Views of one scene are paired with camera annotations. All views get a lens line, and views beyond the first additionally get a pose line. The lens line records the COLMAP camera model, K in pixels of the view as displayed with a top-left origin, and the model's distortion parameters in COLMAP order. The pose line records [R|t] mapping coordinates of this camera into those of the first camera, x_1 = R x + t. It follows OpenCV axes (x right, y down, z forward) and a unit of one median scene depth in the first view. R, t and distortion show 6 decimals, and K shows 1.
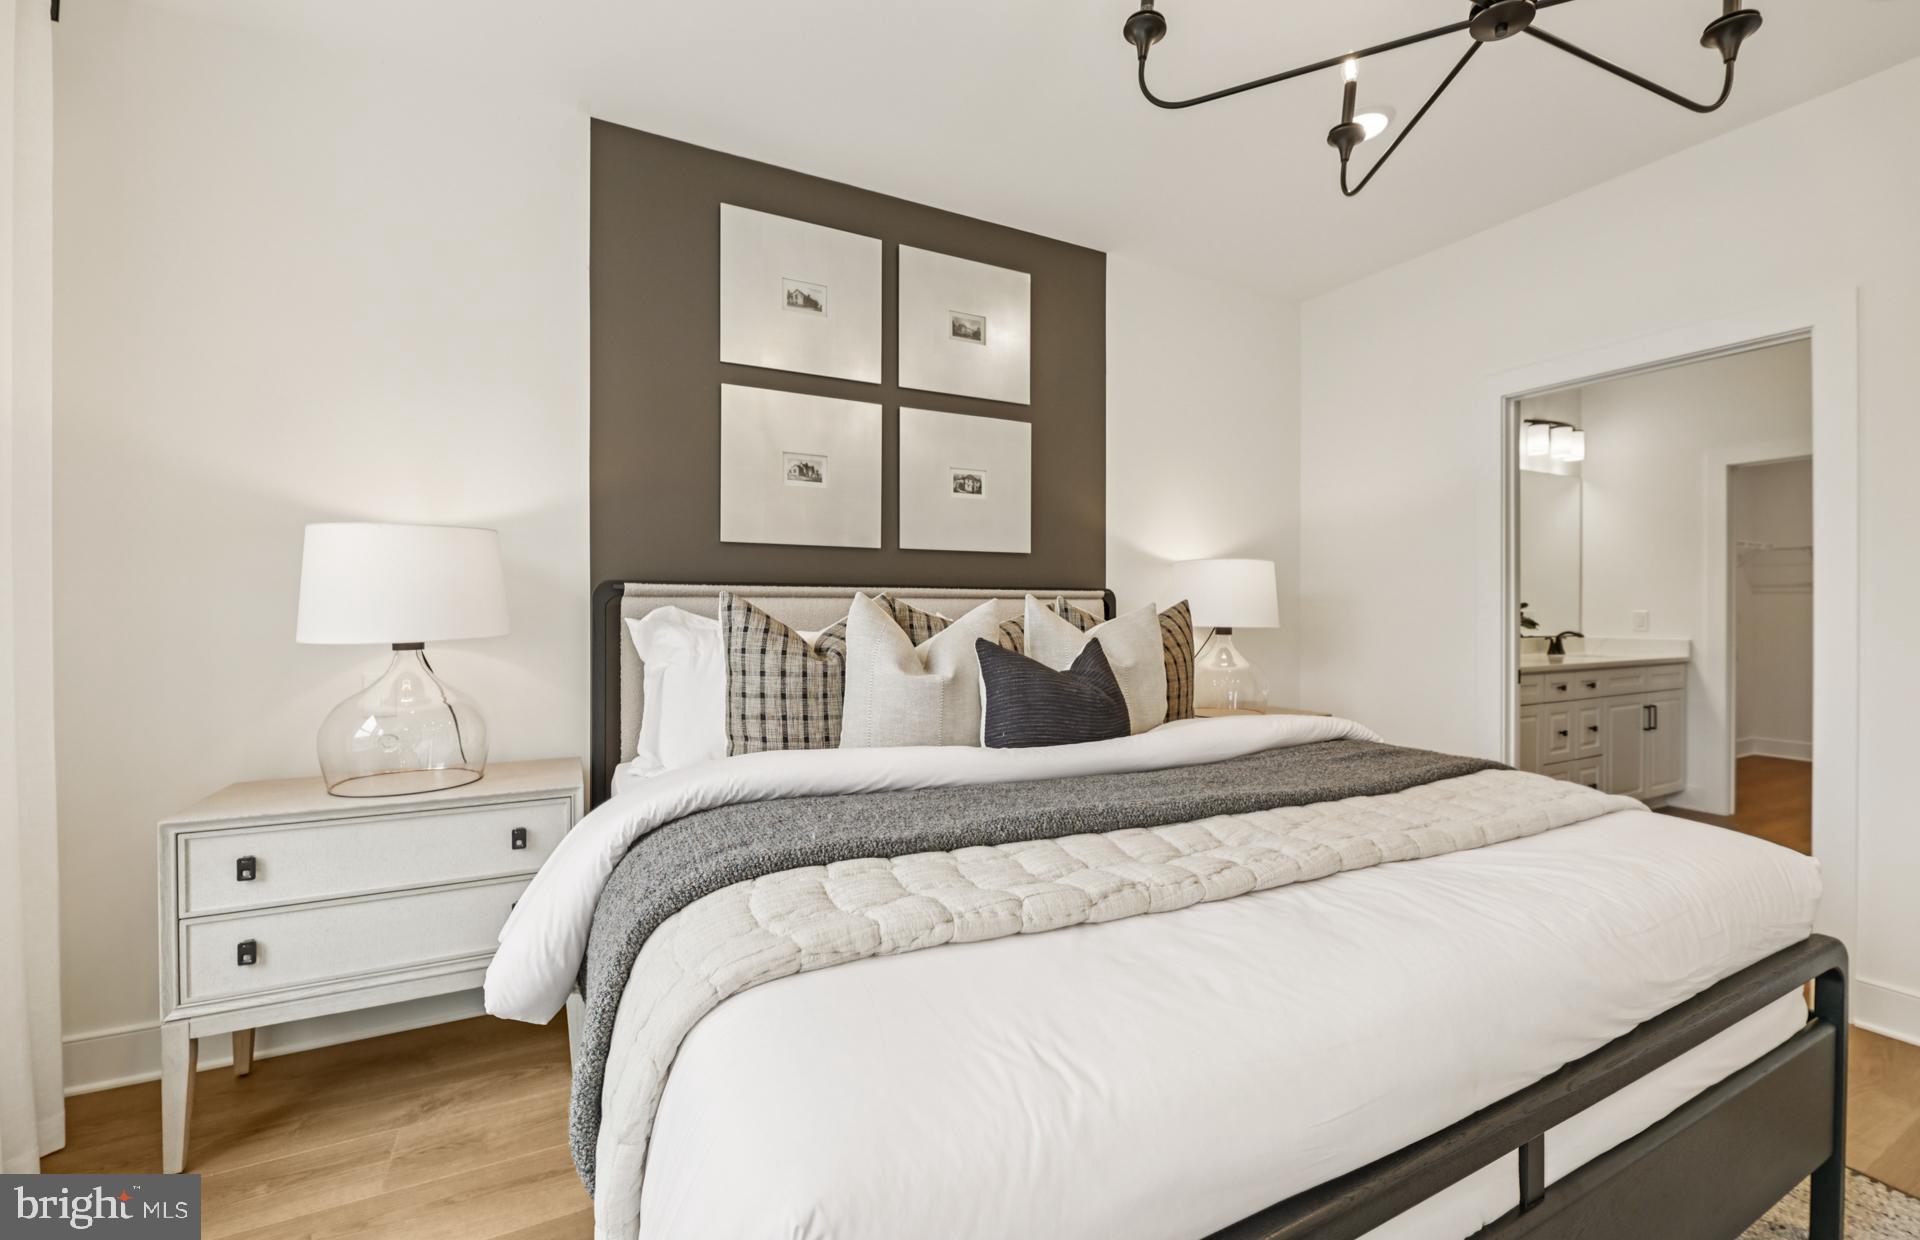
lens RADIAL K [[763.2, 0, 966.2], [0, 763.2, 611.4], [0, 0, 1]] dist [0.001266, -0.000240]
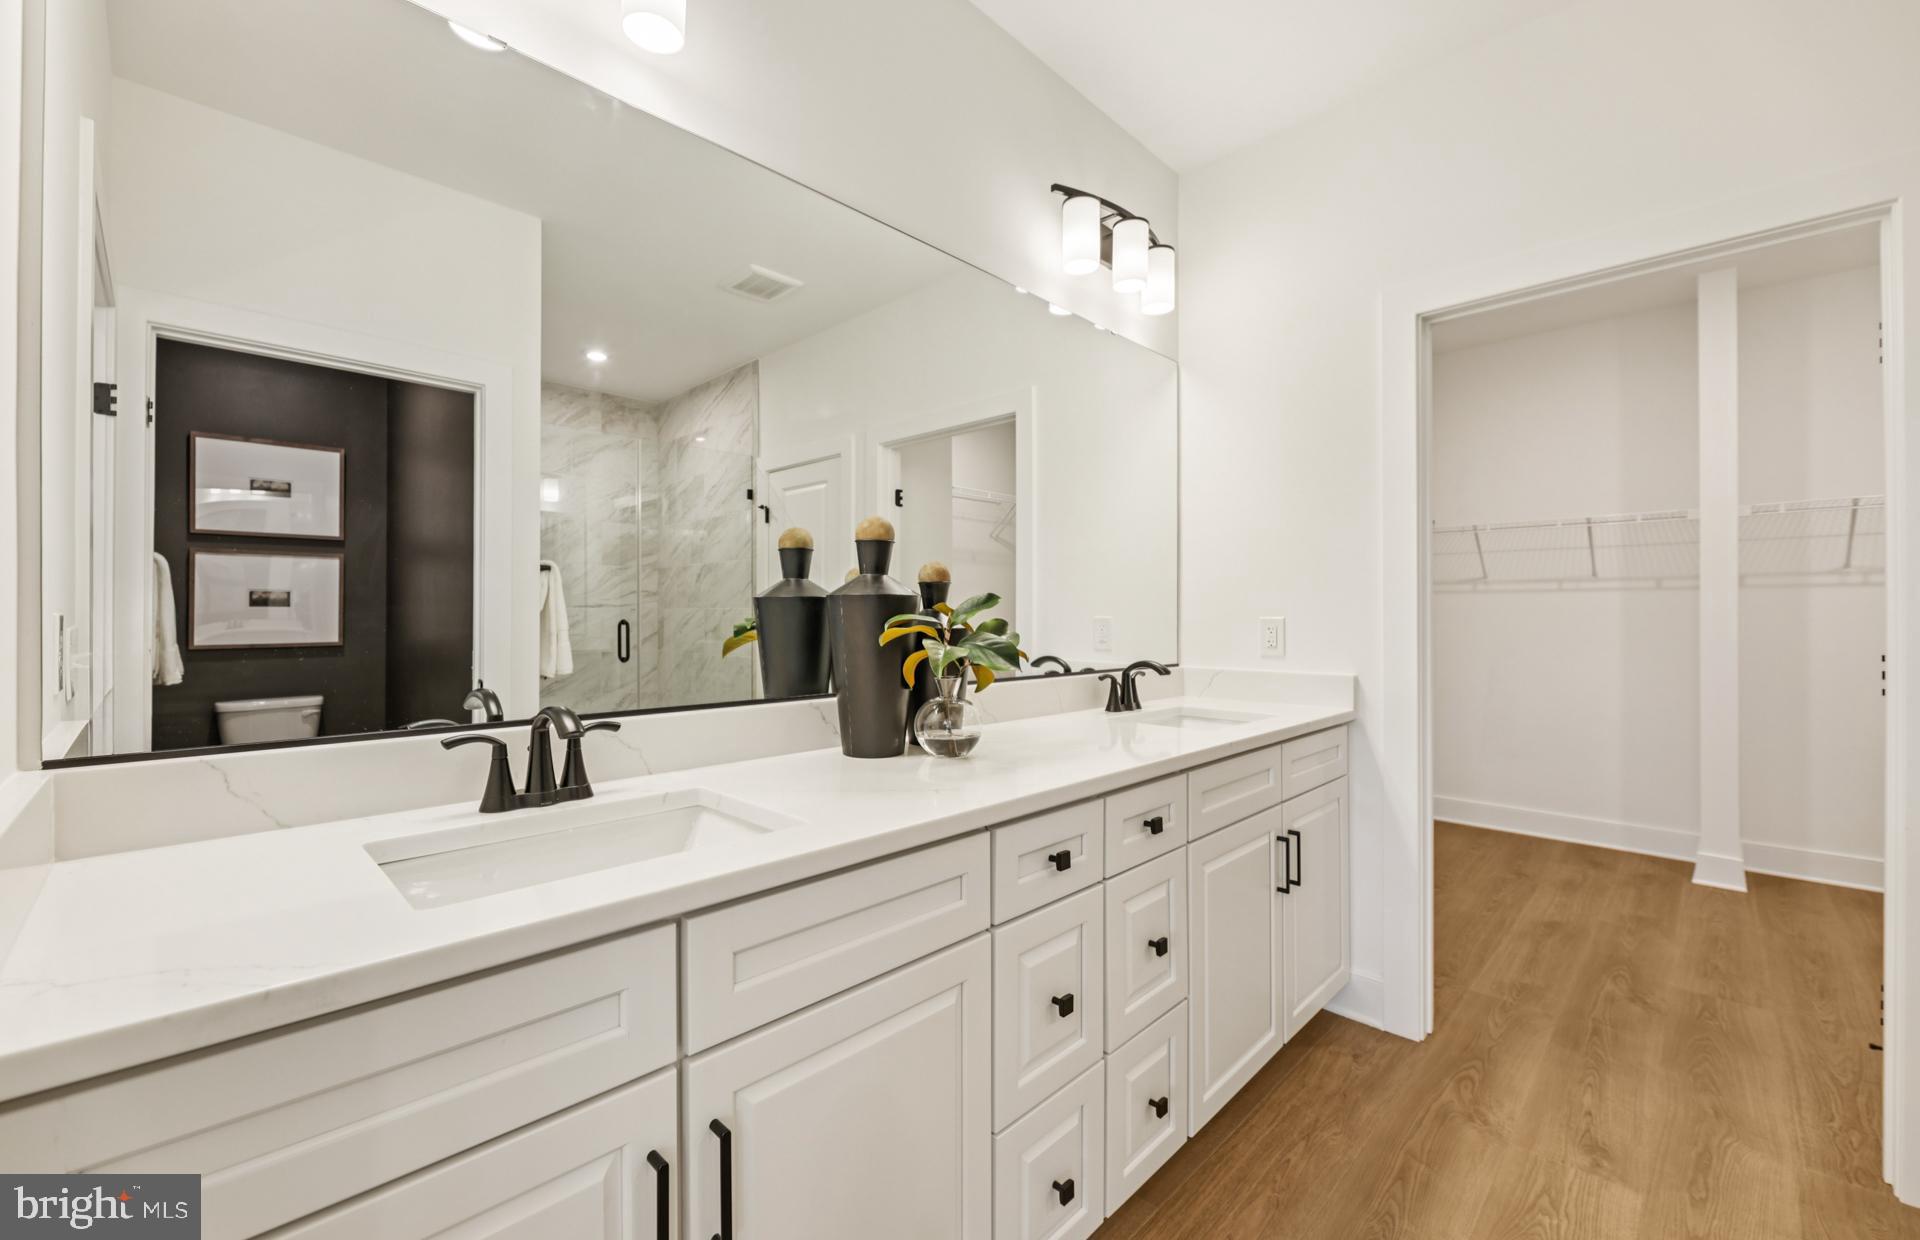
lens RADIAL K [[763.2, 0, 961.1], [0, 763.2, 614.5], [0, 0, 1]] dist [0.001266, -0.000240]
pose [[0.949884, -0.000249, 0.312602, 1.015329], [0.002739, 0.999968, -0.007524, 0.002052], [-0.312590, 0.008003, 0.949854, 1.123702]]
